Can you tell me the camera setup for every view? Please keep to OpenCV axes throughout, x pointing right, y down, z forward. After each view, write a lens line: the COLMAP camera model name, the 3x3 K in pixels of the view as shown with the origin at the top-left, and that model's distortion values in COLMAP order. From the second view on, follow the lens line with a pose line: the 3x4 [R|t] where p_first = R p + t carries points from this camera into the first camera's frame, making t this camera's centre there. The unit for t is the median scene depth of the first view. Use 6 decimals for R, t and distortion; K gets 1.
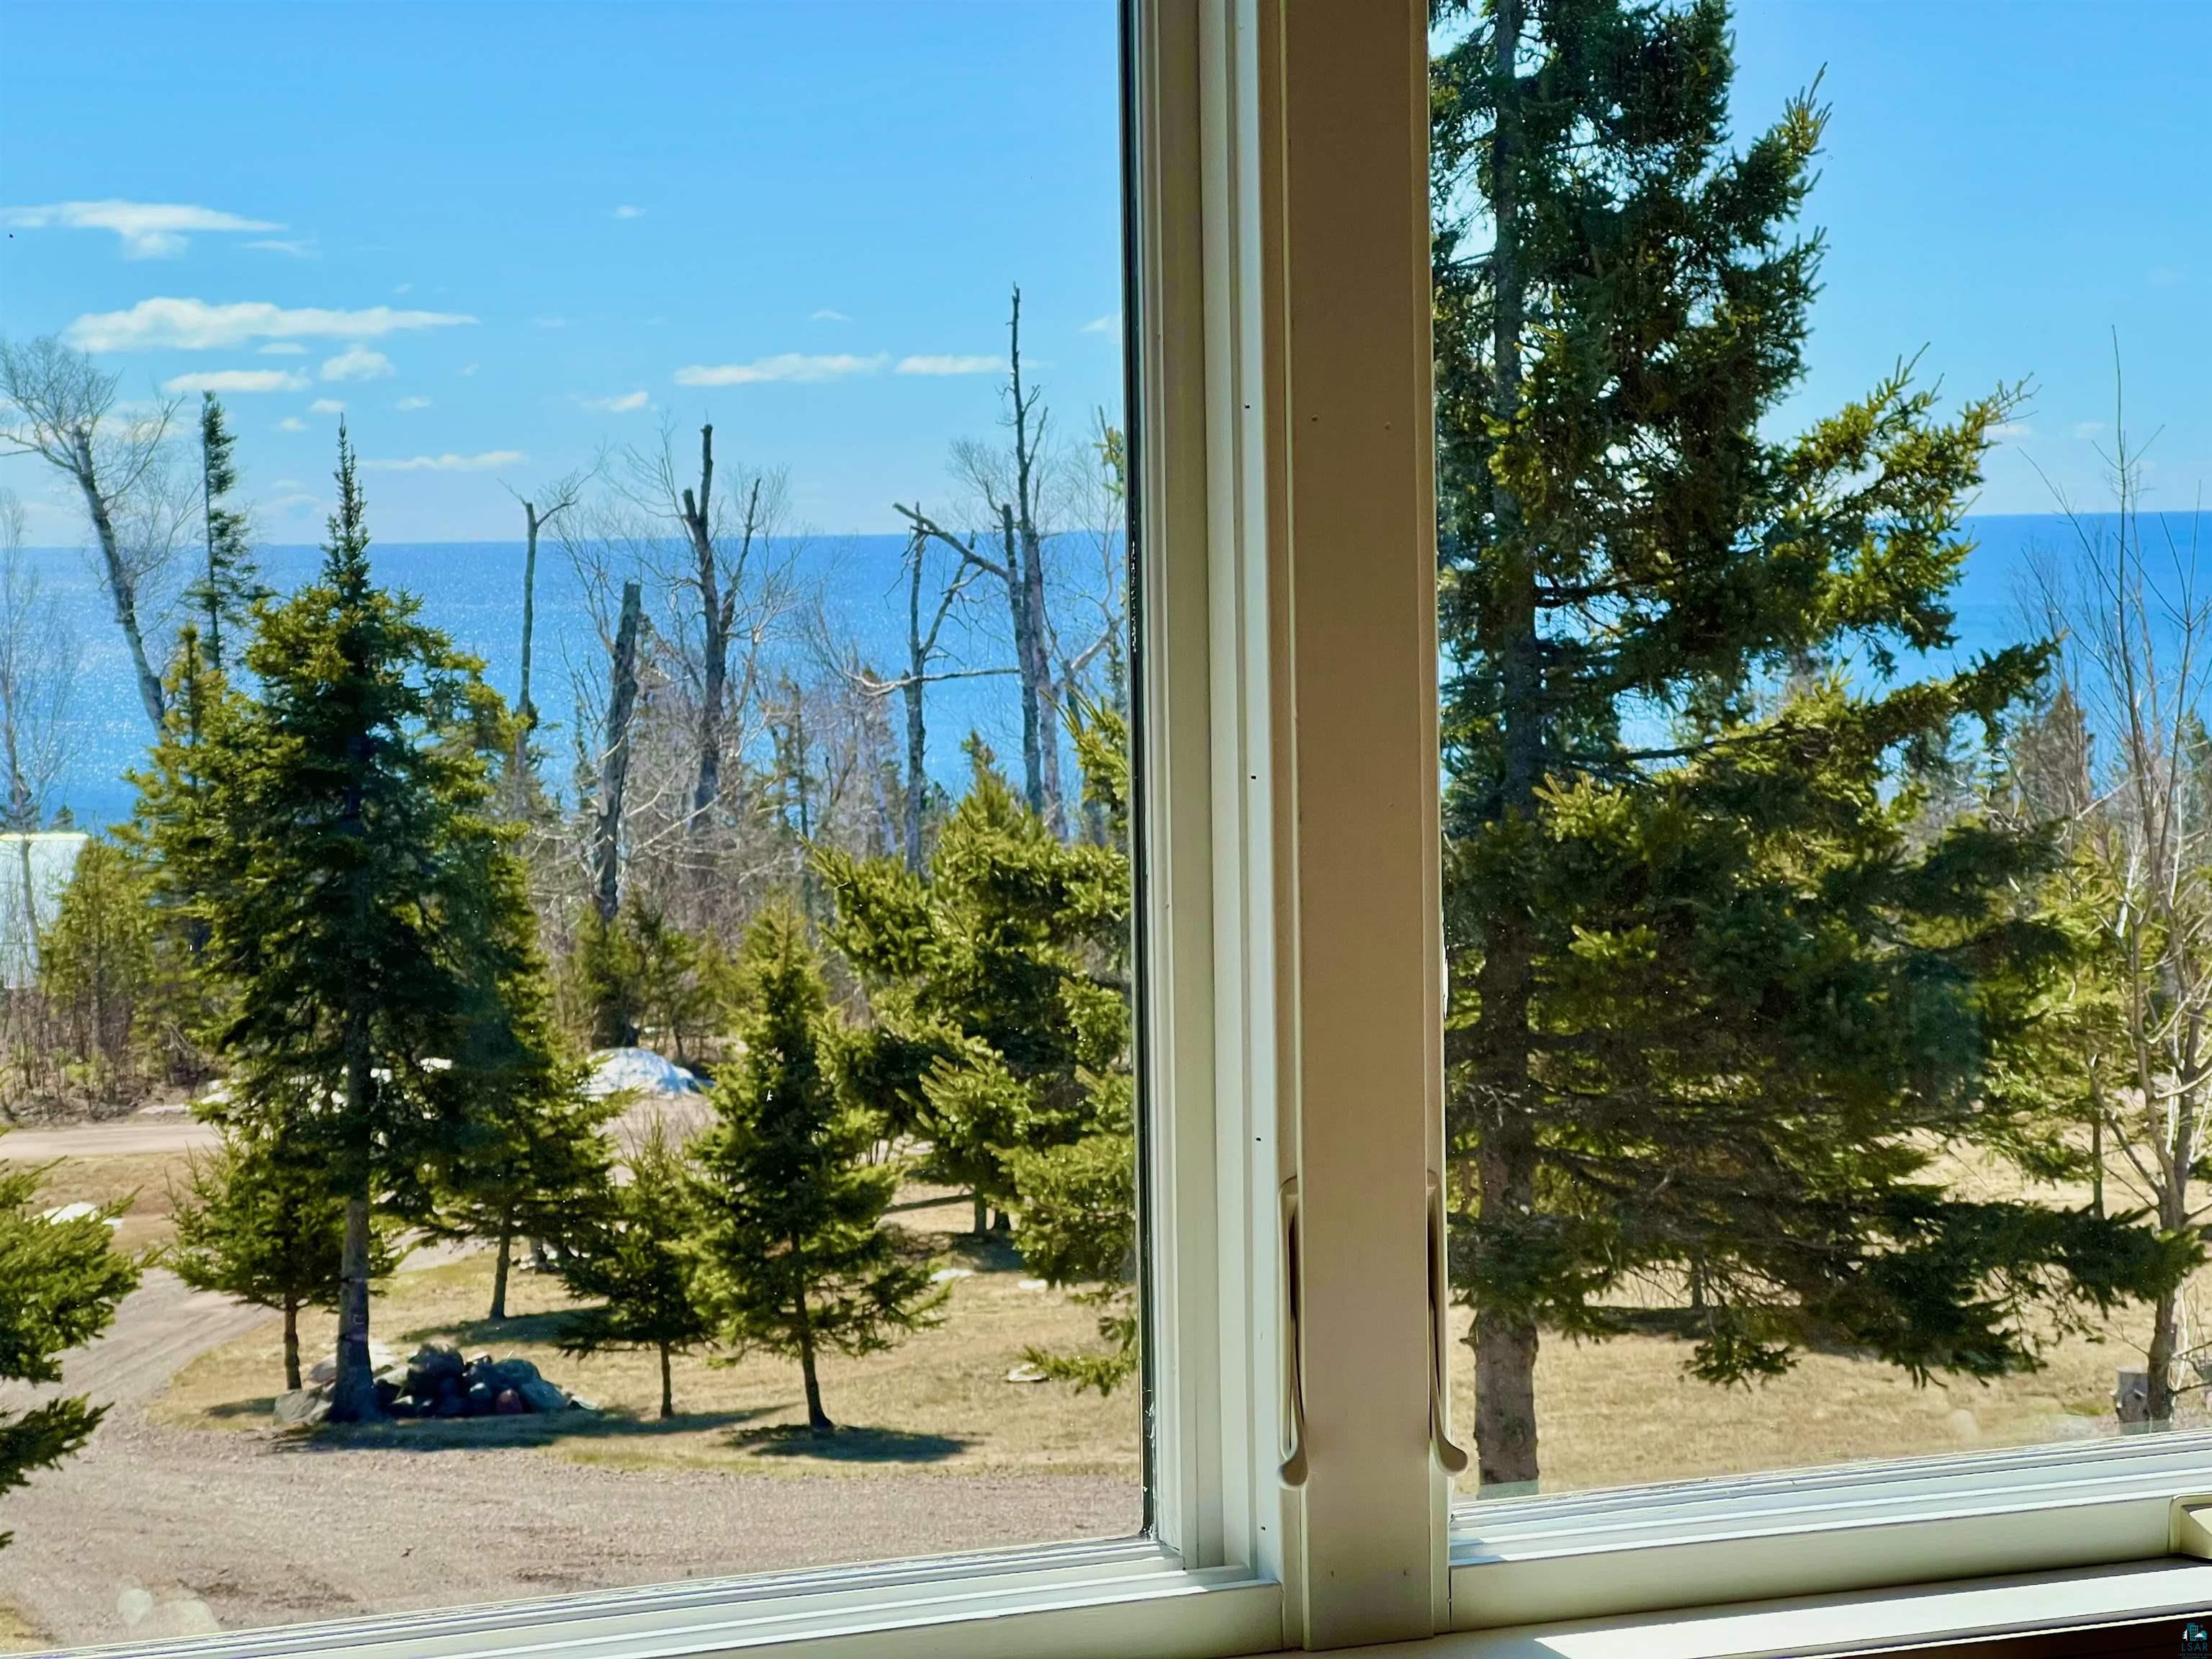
lens RADIAL K [[4911.6, 0, 1106.0], [0, 4911.6, 829.5], [0, 0, 1]] dist [-0.002583, 4.197493]
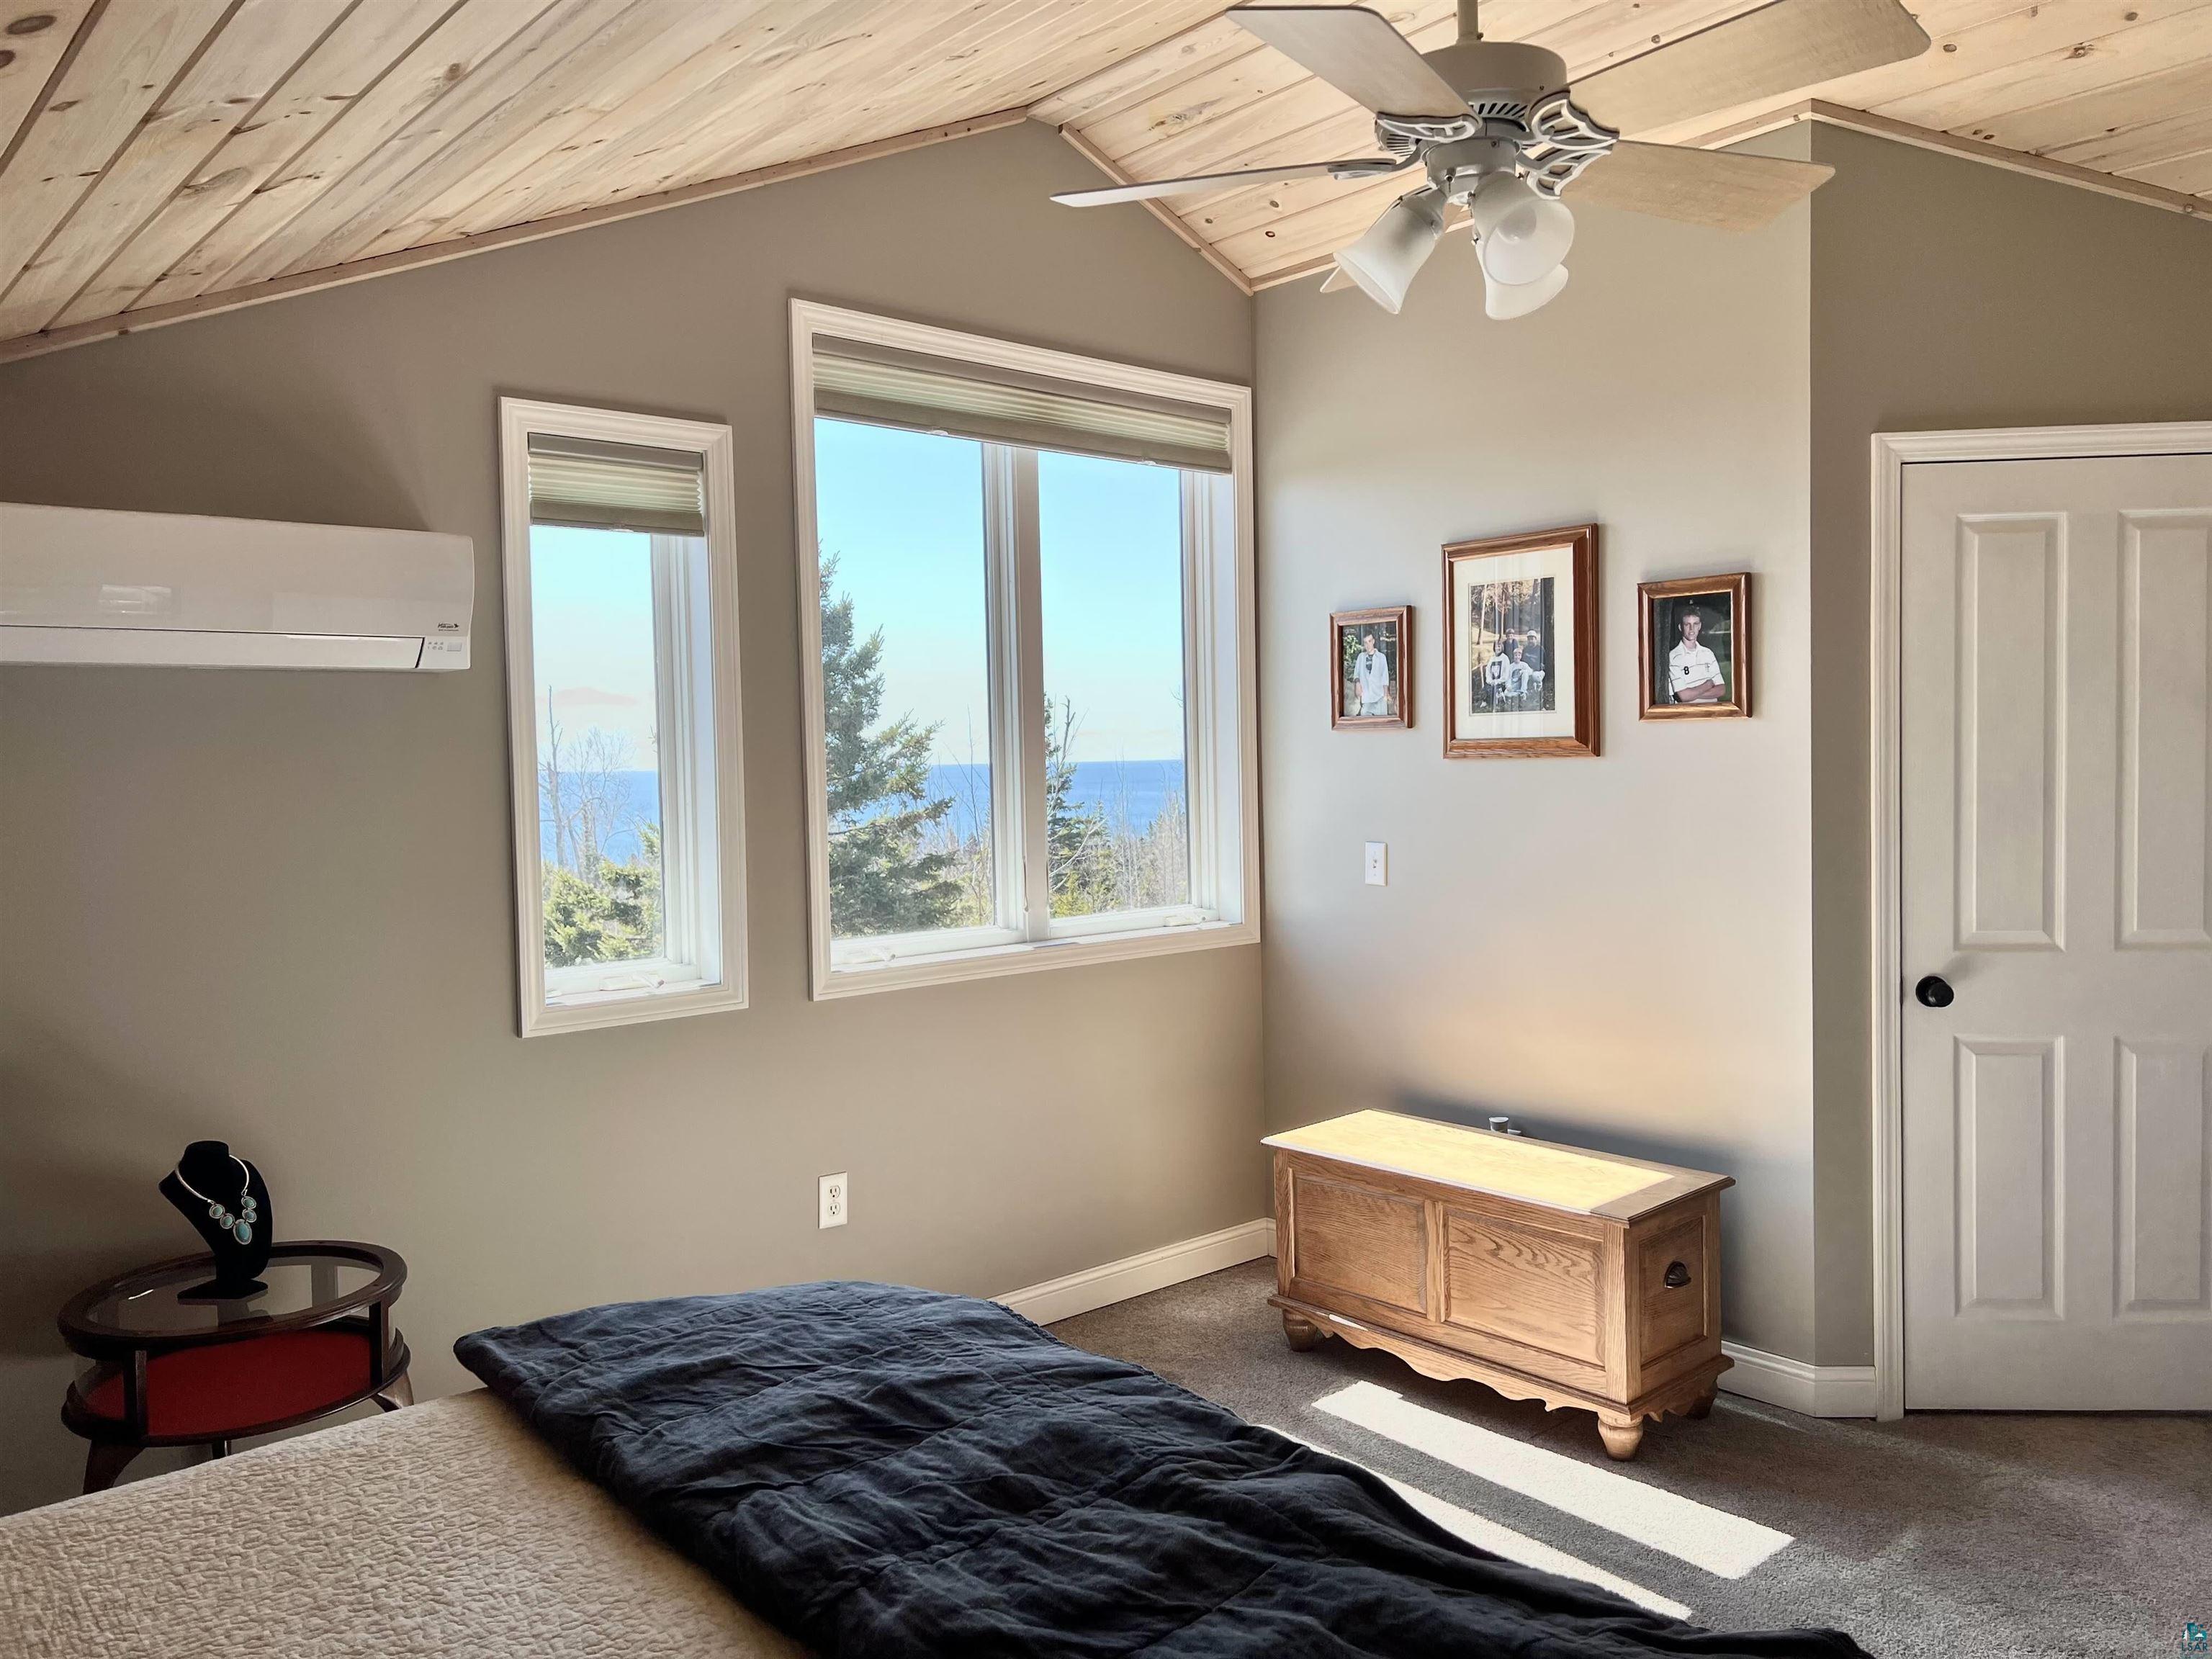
lens RADIAL K [[1662.9, 0, 1106.0], [0, 1662.9, 829.5], [0, 0, 1]] dist [0.040690, -0.001761]
pose [[0.951415, -0.014059, 0.307591, -0.055472], [0.022143, 0.999495, -0.022807, 0.011049], [-0.307115, 0.028510, 0.951245, -0.100347]]
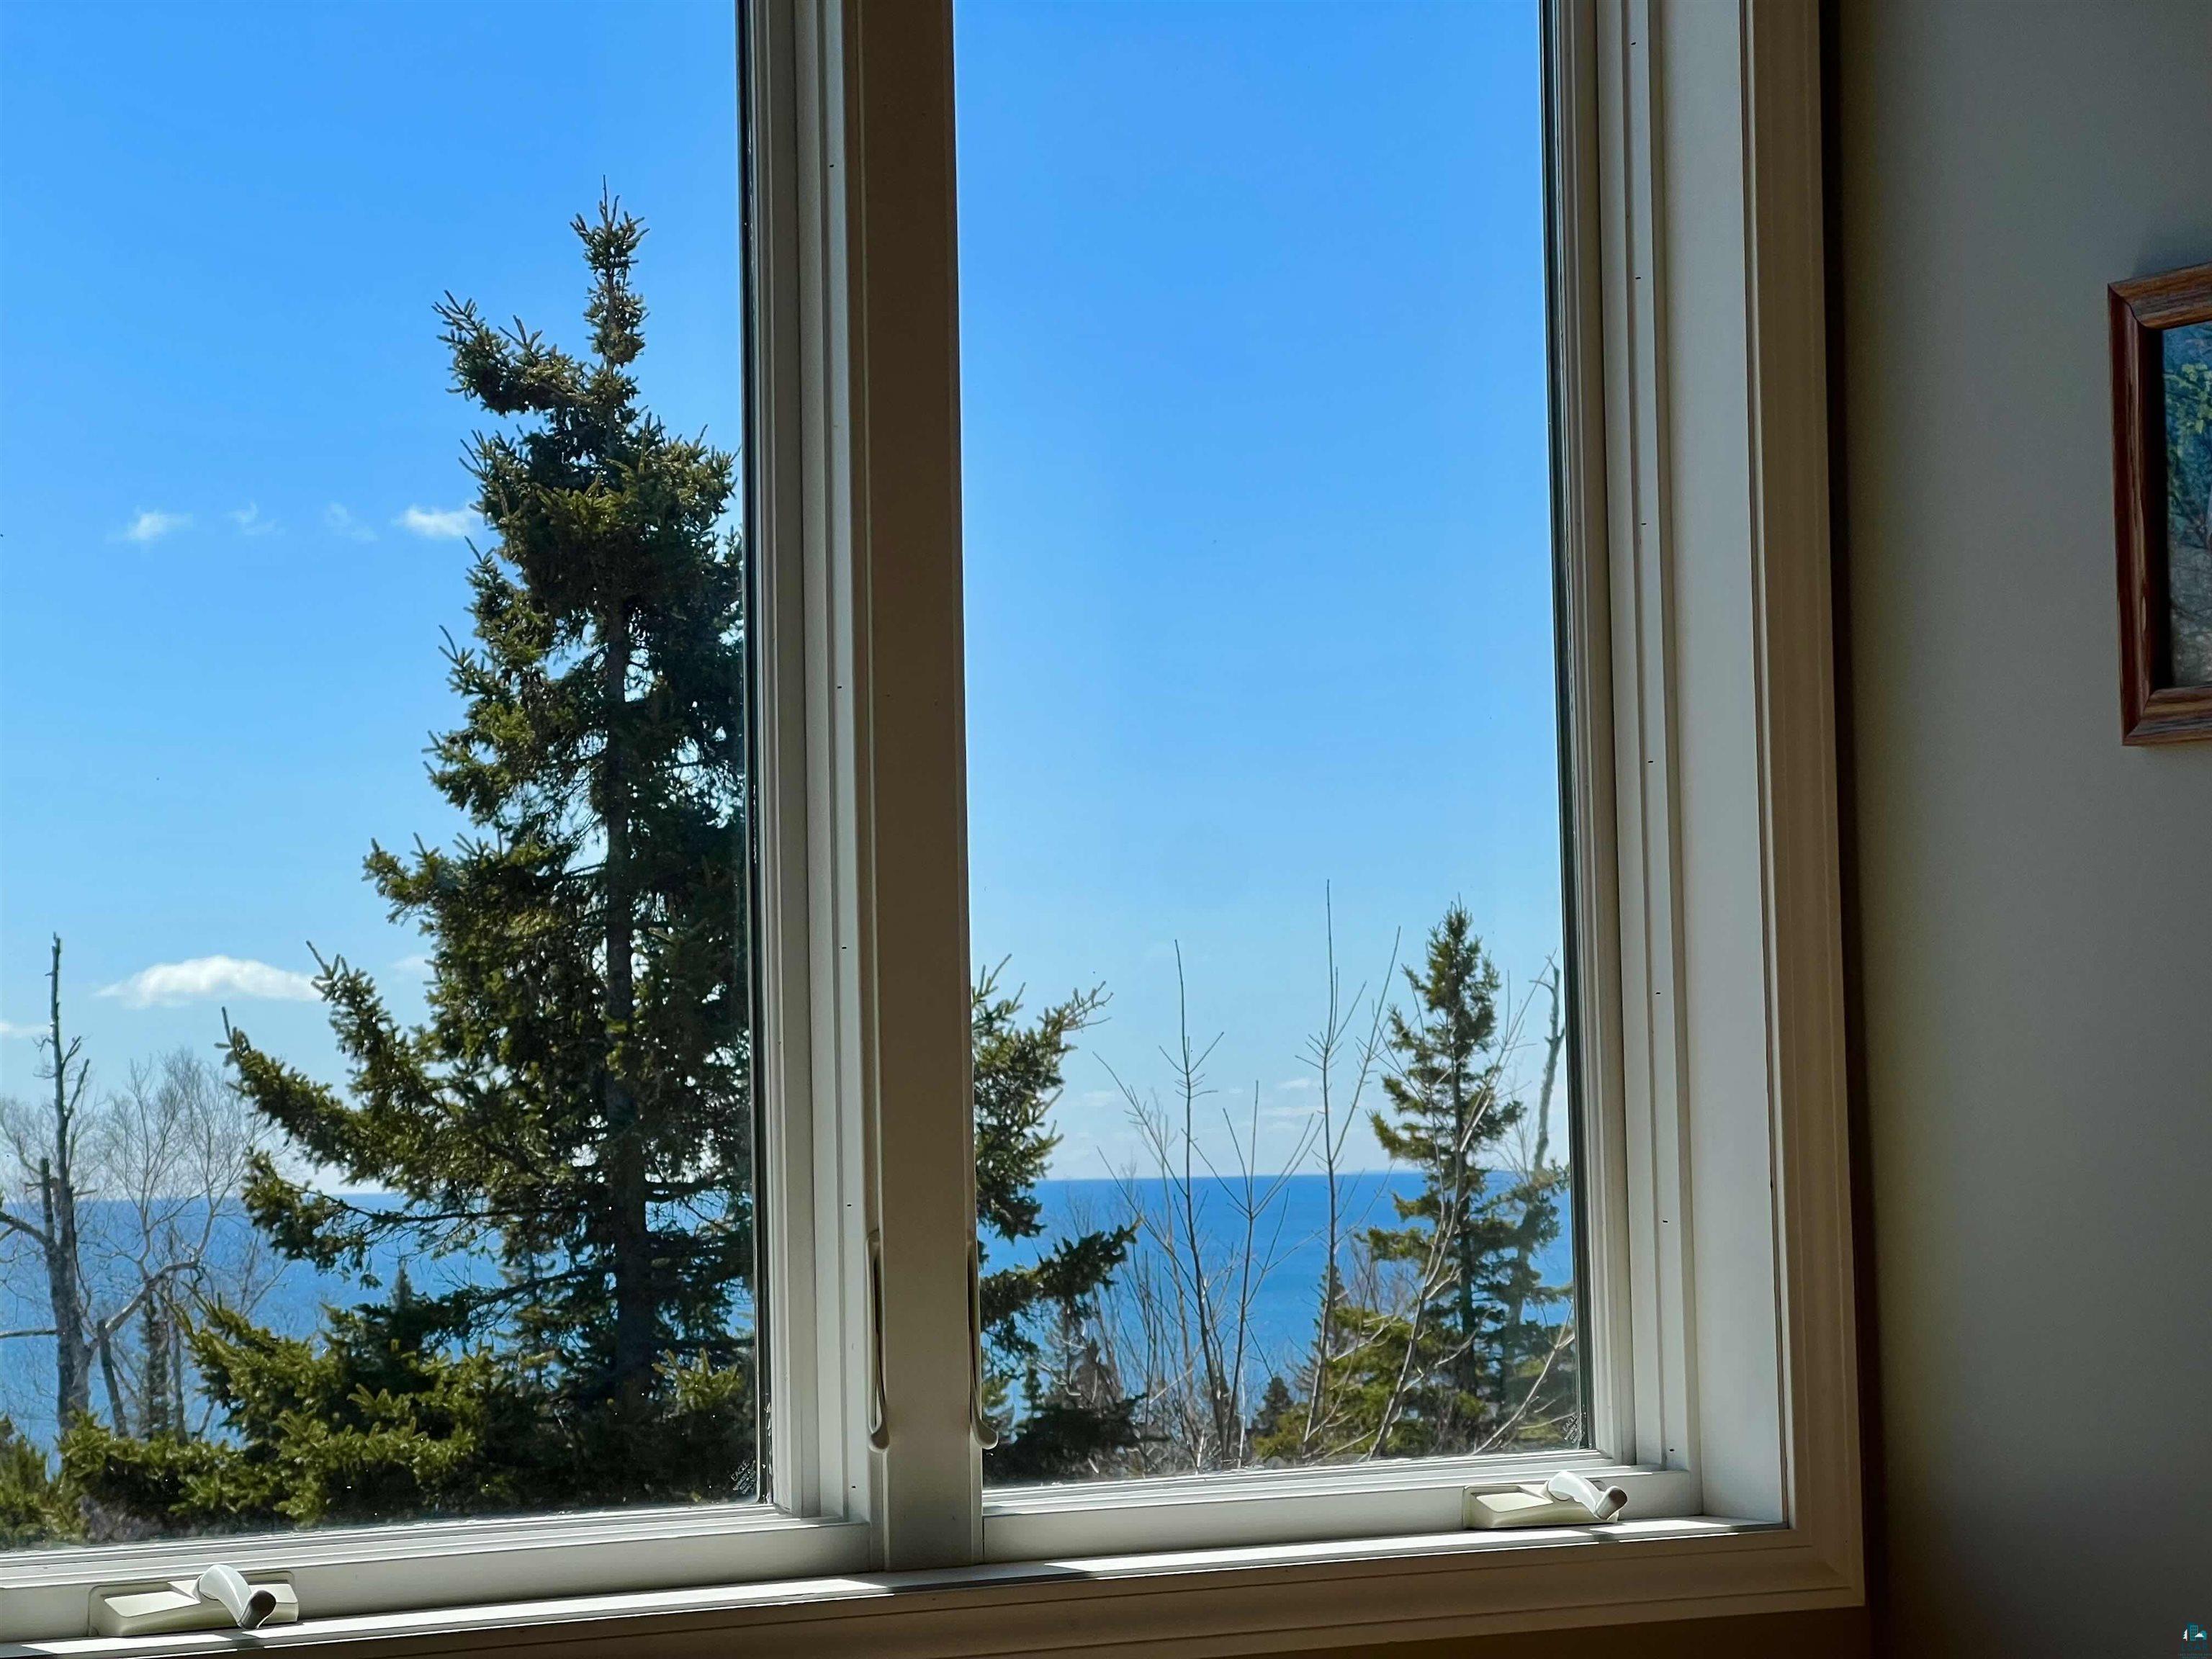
lens RADIAL K [[4922.5, 0, 1151.2], [0, 4922.5, 975.2], [0, 0, 1]] dist [0.042122, 0.412641]
pose [[0.979034, 0.006536, 0.203592, -0.021459], [0.015092, 0.994411, -0.104498, 0.018397], [-0.203137, 0.105379, 0.973463, -0.048650]]
